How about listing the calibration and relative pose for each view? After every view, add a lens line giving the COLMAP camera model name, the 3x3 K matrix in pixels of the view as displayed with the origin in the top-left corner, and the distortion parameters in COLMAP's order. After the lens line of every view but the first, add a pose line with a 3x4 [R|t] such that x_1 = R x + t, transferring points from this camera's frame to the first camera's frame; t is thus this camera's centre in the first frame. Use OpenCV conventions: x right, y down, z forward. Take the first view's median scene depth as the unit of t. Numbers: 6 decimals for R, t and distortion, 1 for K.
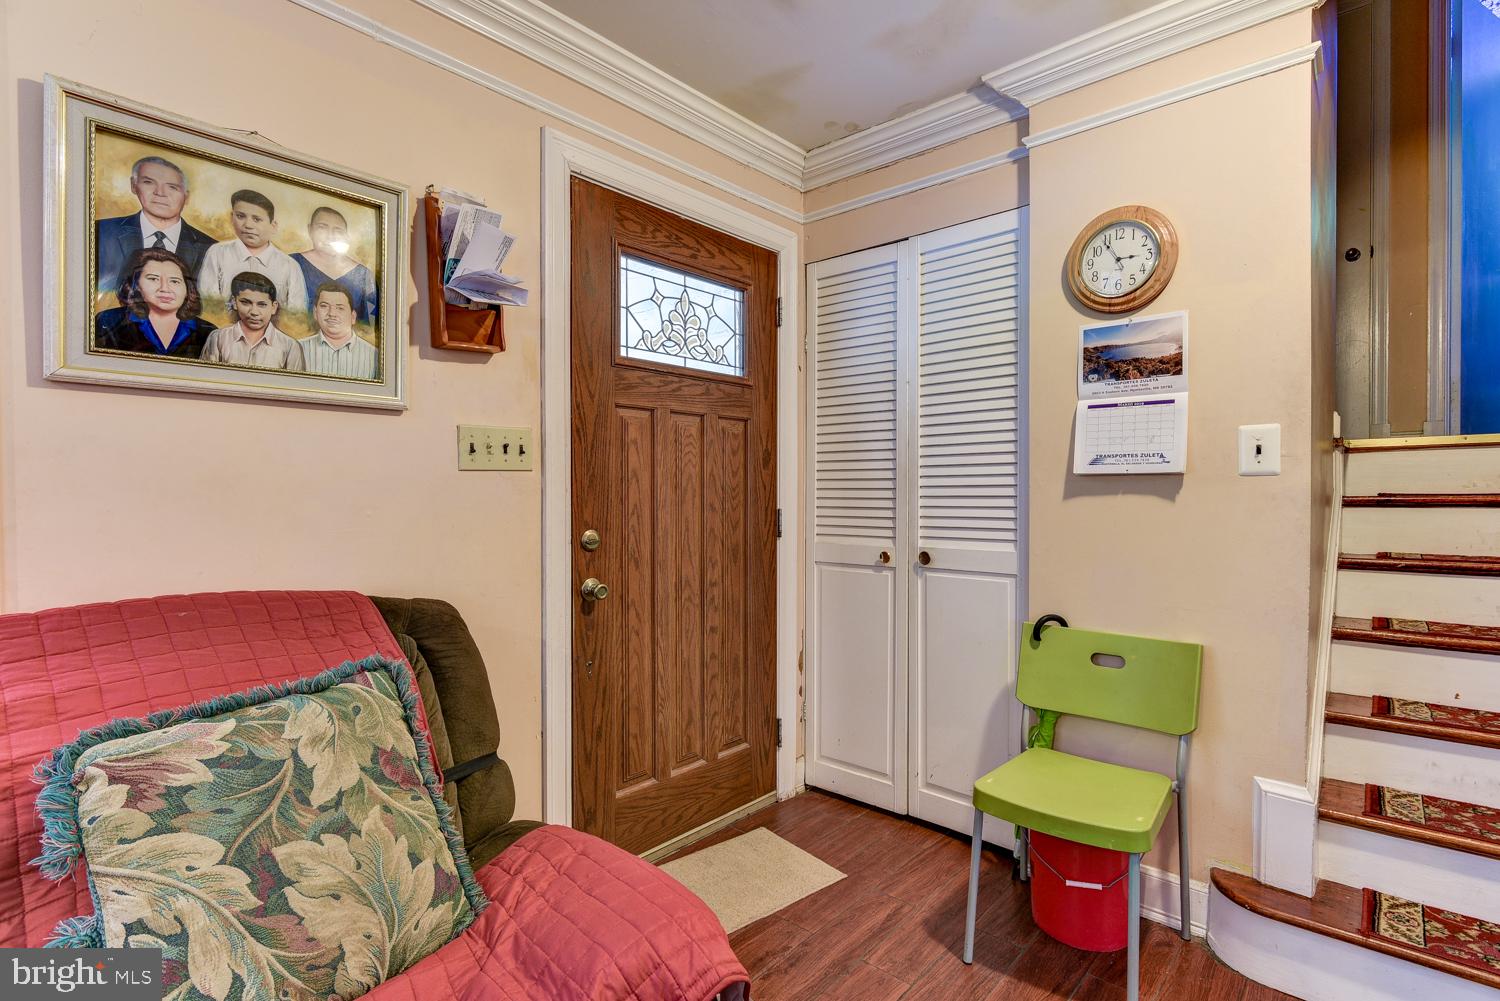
lens RADIAL K [[737.8, 0, 750.9], [0, 737.8, 503.7], [0, 0, 1]] dist [-0.013632, -0.000239]
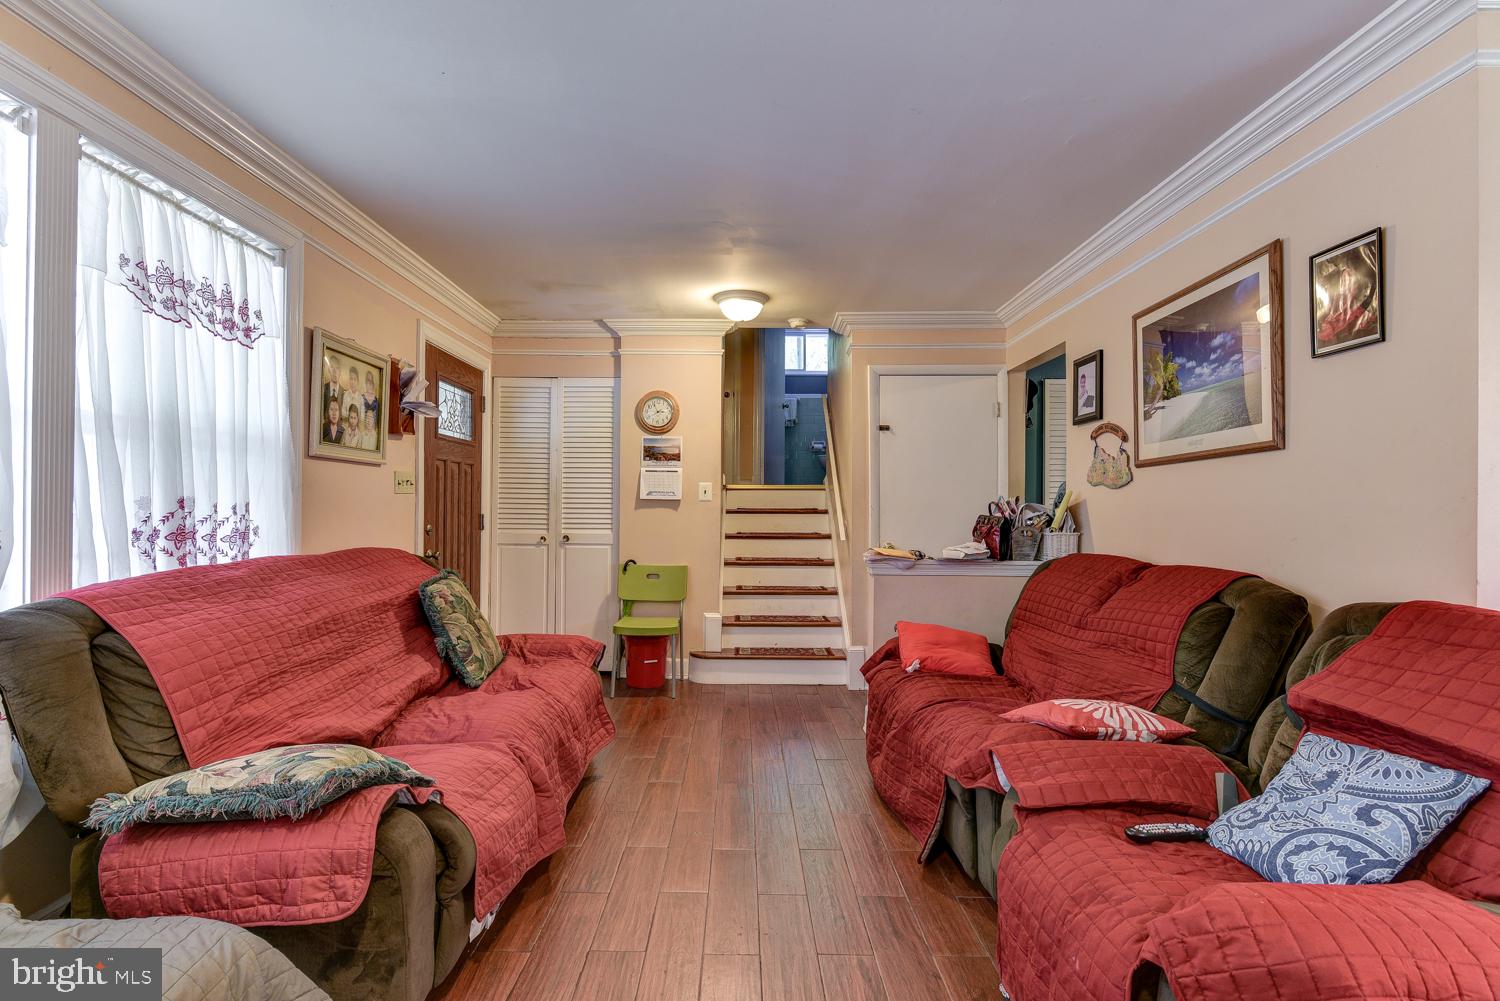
lens RADIAL K [[737.8, 0, 750.9], [0, 737.8, 503.7], [0, 0, 1]] dist [-0.013632, -0.000239]
pose [[0.740566, 0.010637, 0.671899, -0.957398], [-0.001357, 0.999896, -0.014334, 0.009059], [-0.671982, 0.009703, 0.740504, -1.070511]]
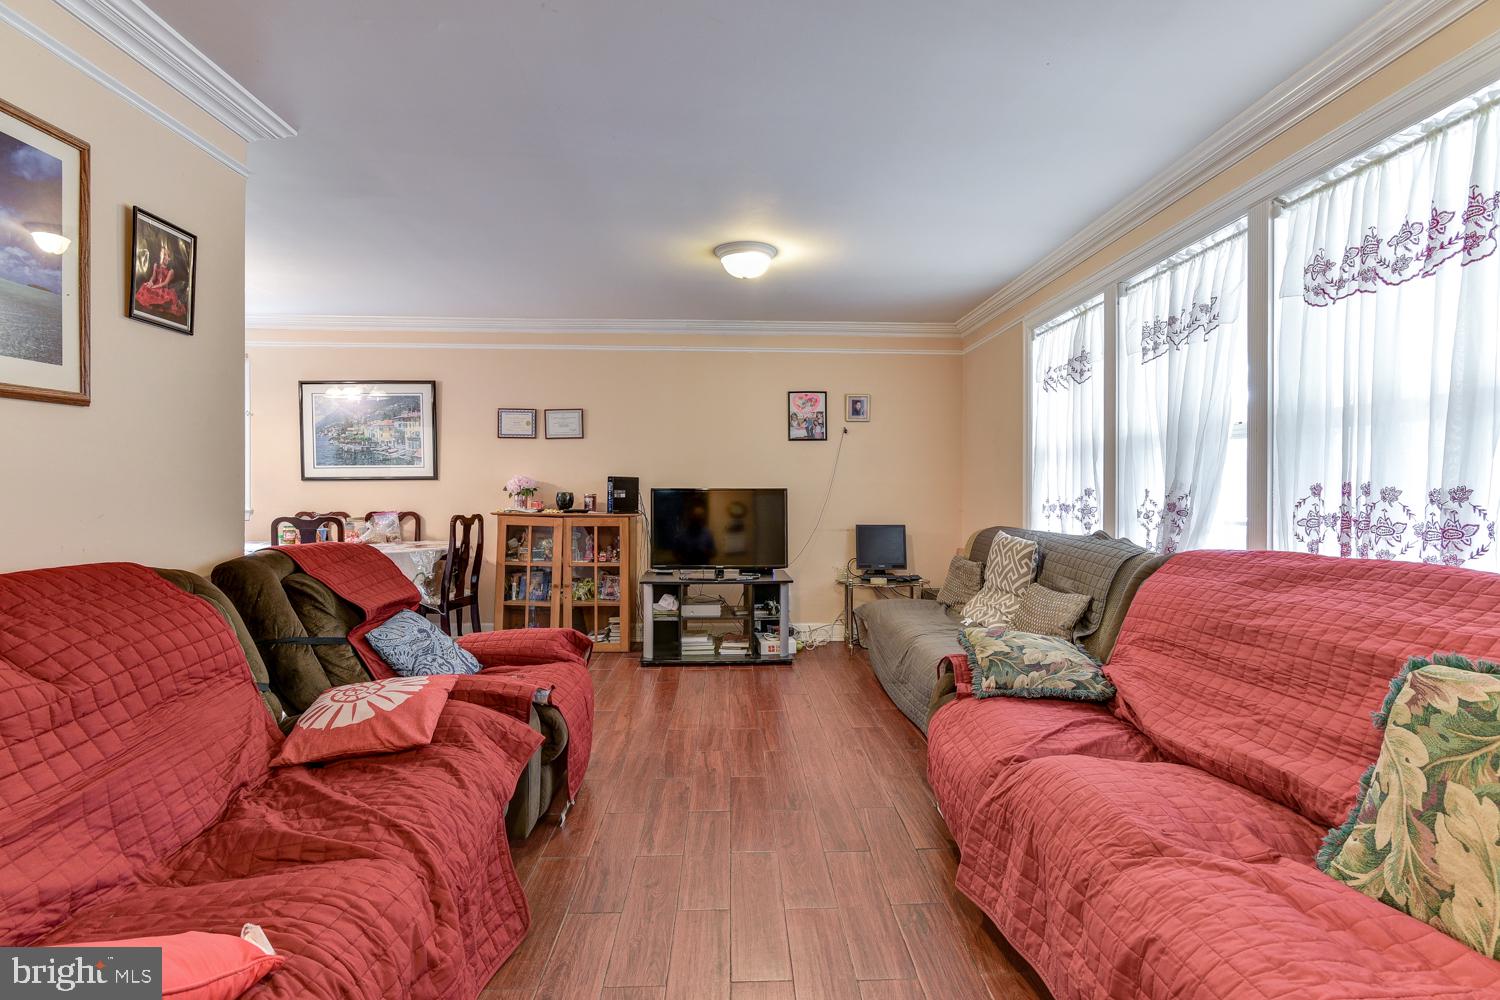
lens RADIAL K [[737.8, 0, 750.9], [0, 737.8, 503.2], [0, 0, 1]] dist [-0.013632, -0.000239]
pose [[-0.731838, 0.010986, -0.681390, 0.512558], [-0.009883, 0.999594, 0.026732, -0.005353], [0.681407, 0.026298, -0.731432, 0.546543]]
